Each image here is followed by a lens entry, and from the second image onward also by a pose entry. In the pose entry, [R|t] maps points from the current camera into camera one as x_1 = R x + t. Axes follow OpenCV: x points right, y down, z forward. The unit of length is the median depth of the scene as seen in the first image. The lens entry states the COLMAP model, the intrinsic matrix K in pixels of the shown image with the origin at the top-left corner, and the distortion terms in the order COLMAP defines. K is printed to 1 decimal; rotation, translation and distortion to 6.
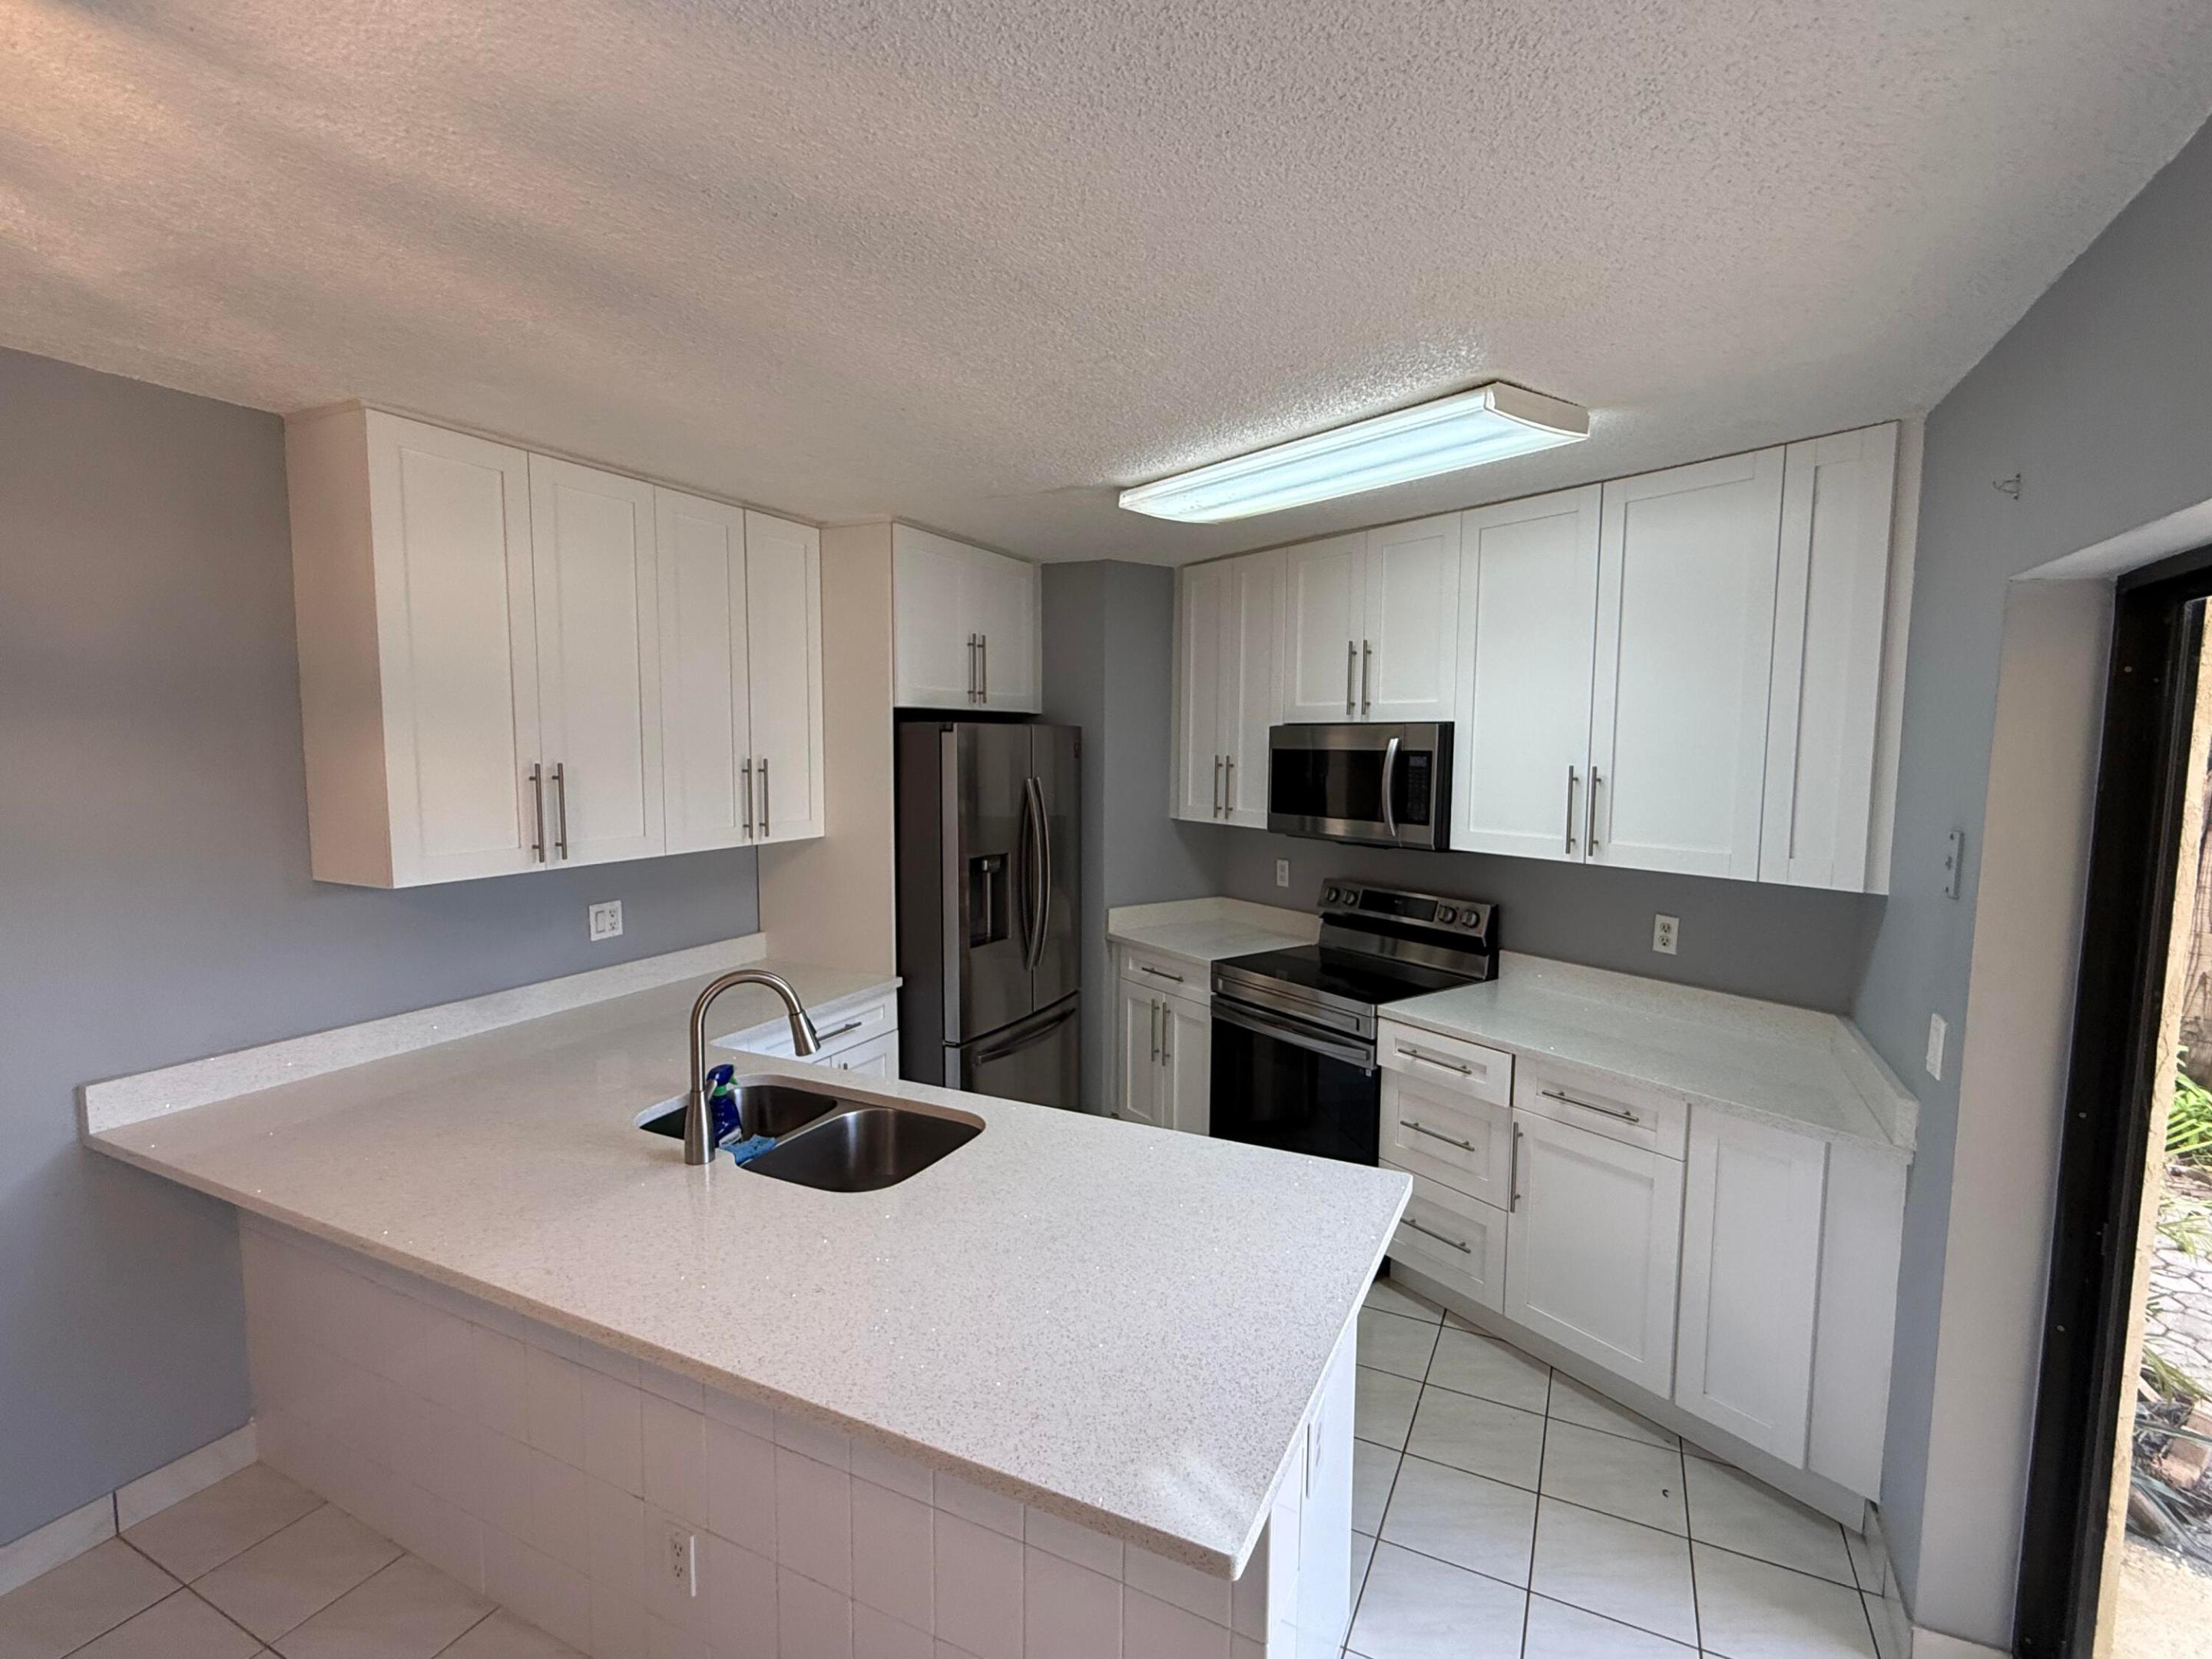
lens RADIAL K [[1030.3, 0, 1106.1], [0, 1030.3, 837.3], [0, 0, 1]] dist [0.008797, -0.001981]
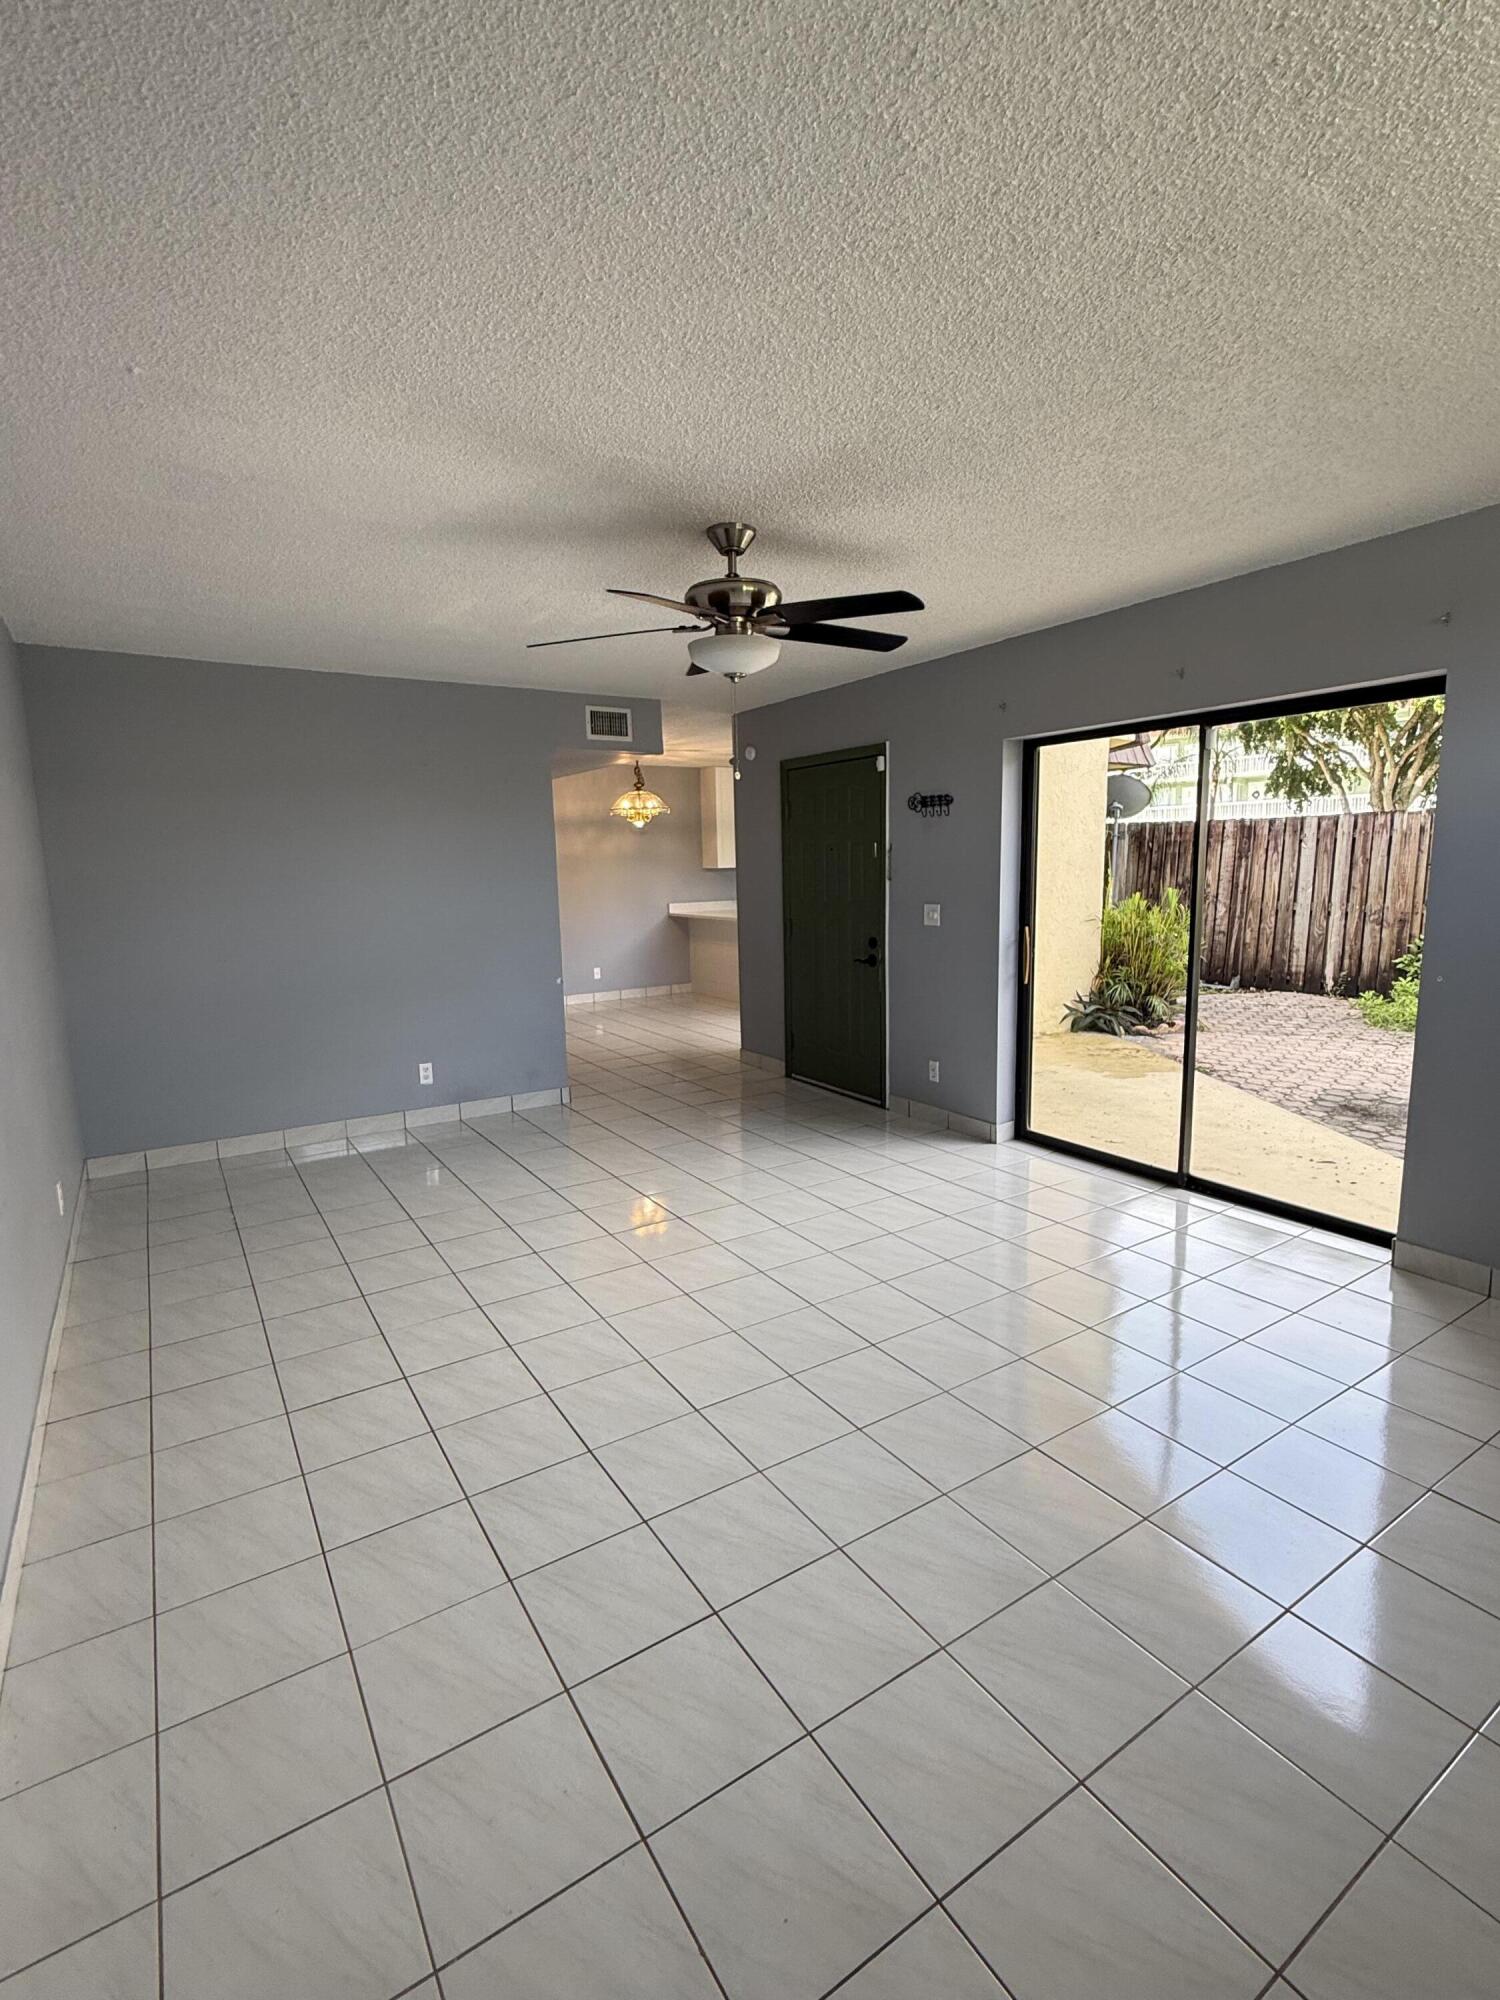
lens RADIAL K [[931.6, 0, 739.7], [0, 931.6, 996.7], [0, 0, 1]] dist [0.008797, -0.001981]
pose [[0.864009, 0.061593, -0.499694, 1.520871], [-0.022248, 0.996190, 0.084322, 0.267579], [0.502984, -0.061738, 0.862088, -2.590792]]
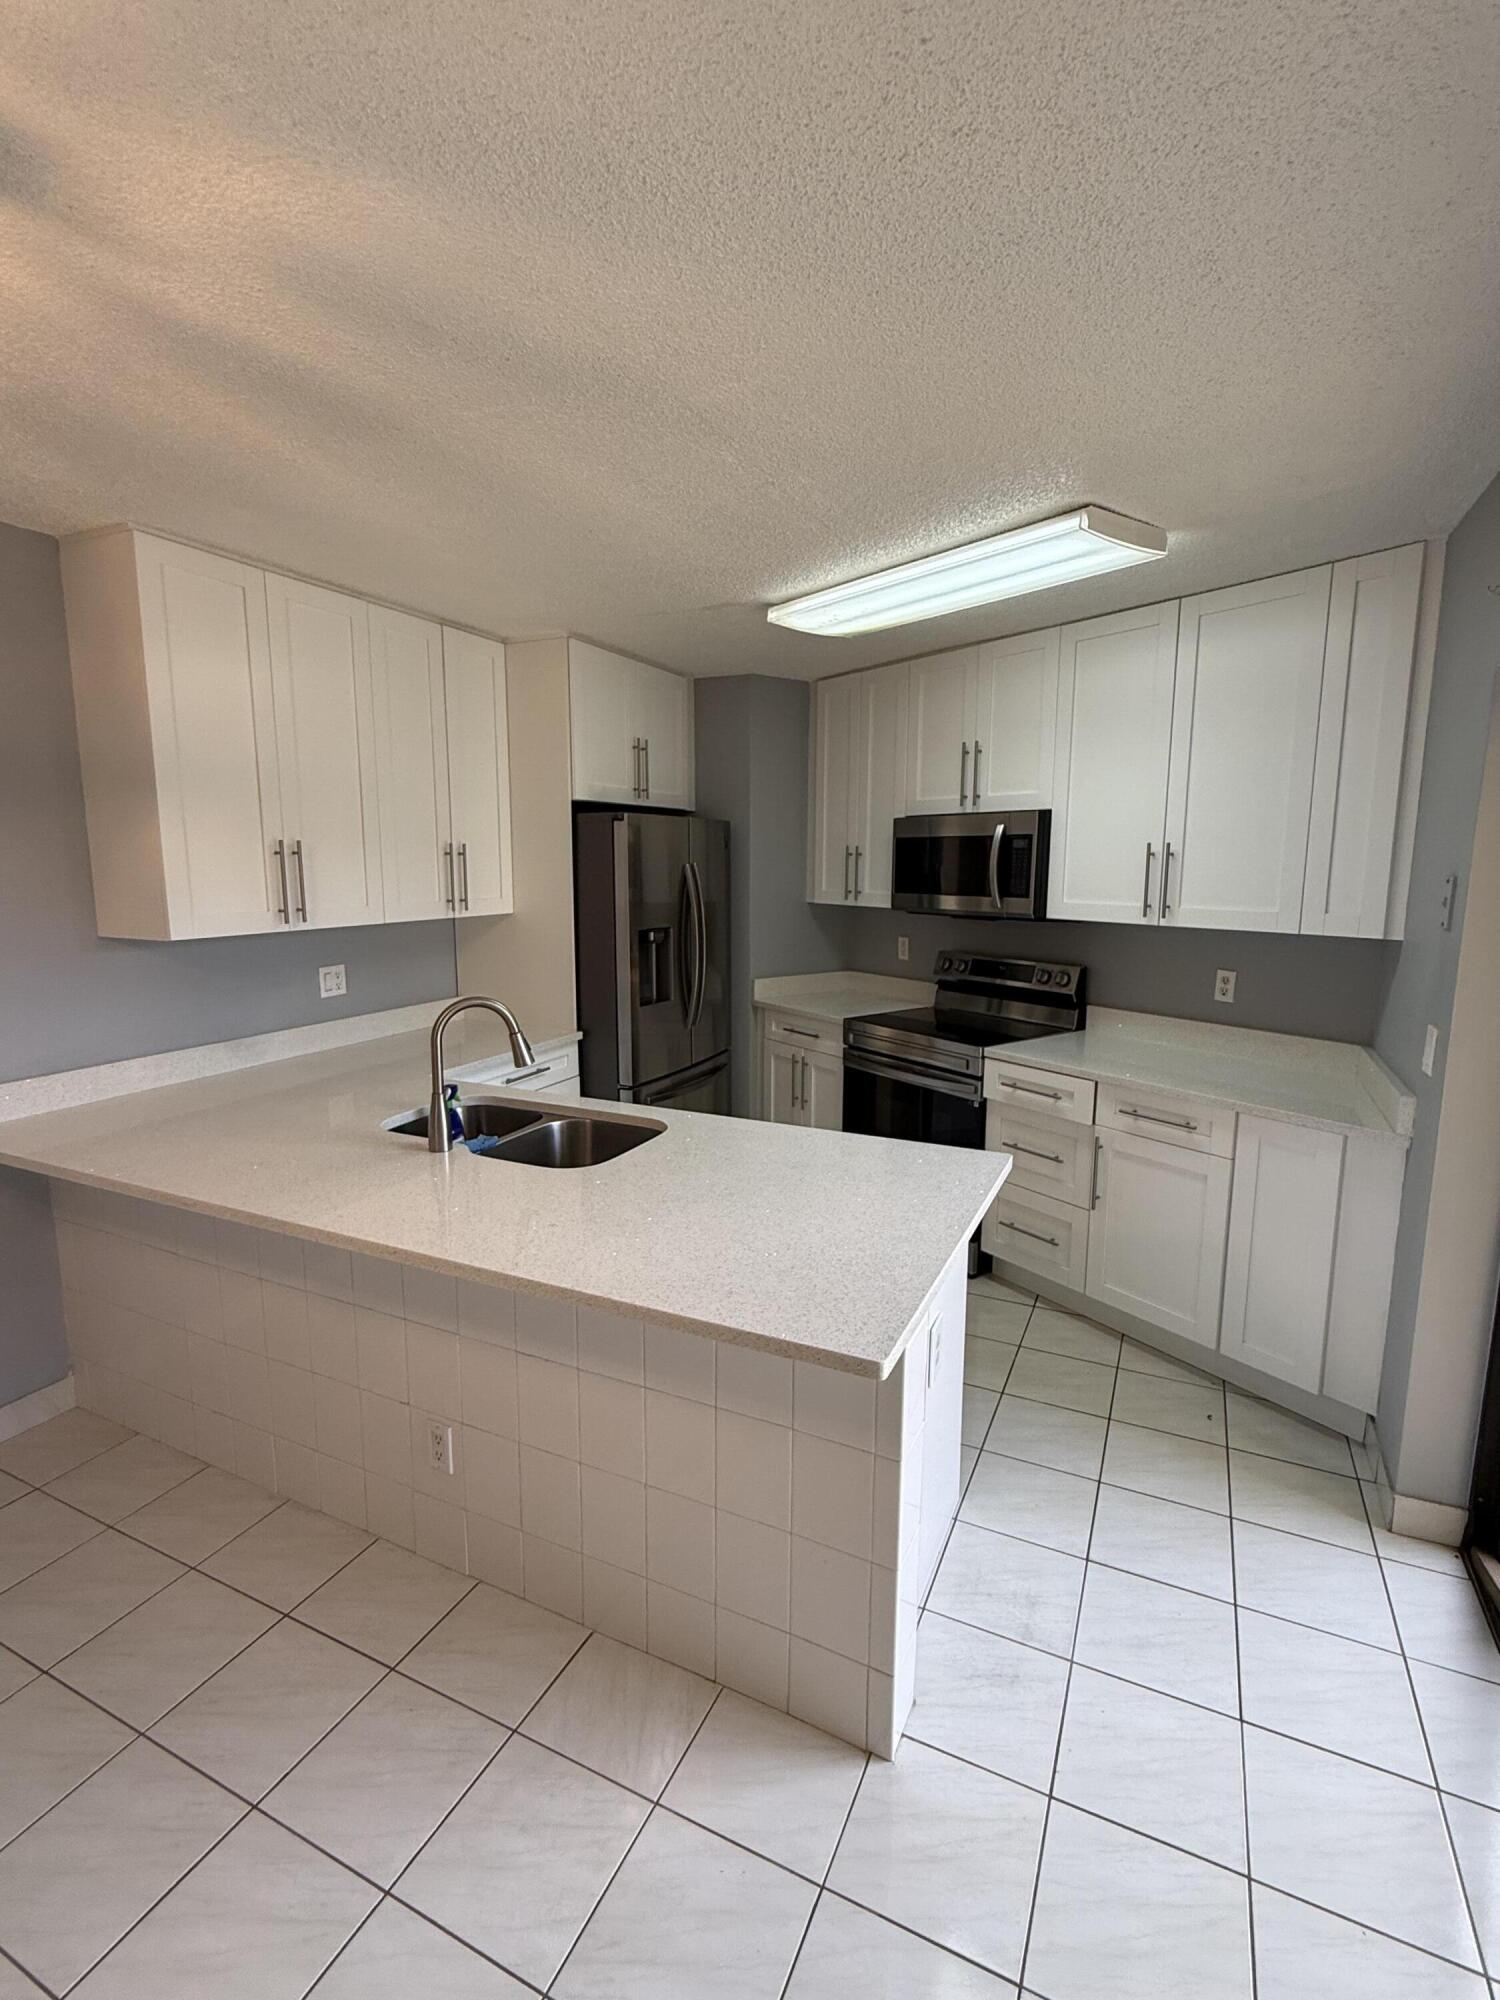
lens RADIAL K [[931.6, 0, 747.0], [0, 931.6, 998.9], [0, 0, 1]] dist [0.008797, -0.001981]
pose [[0.999934, -0.004978, 0.010399, -0.029277], [0.004393, 0.998447, 0.055543, 0.058859], [-0.010660, -0.055494, 0.998402, -0.094904]]
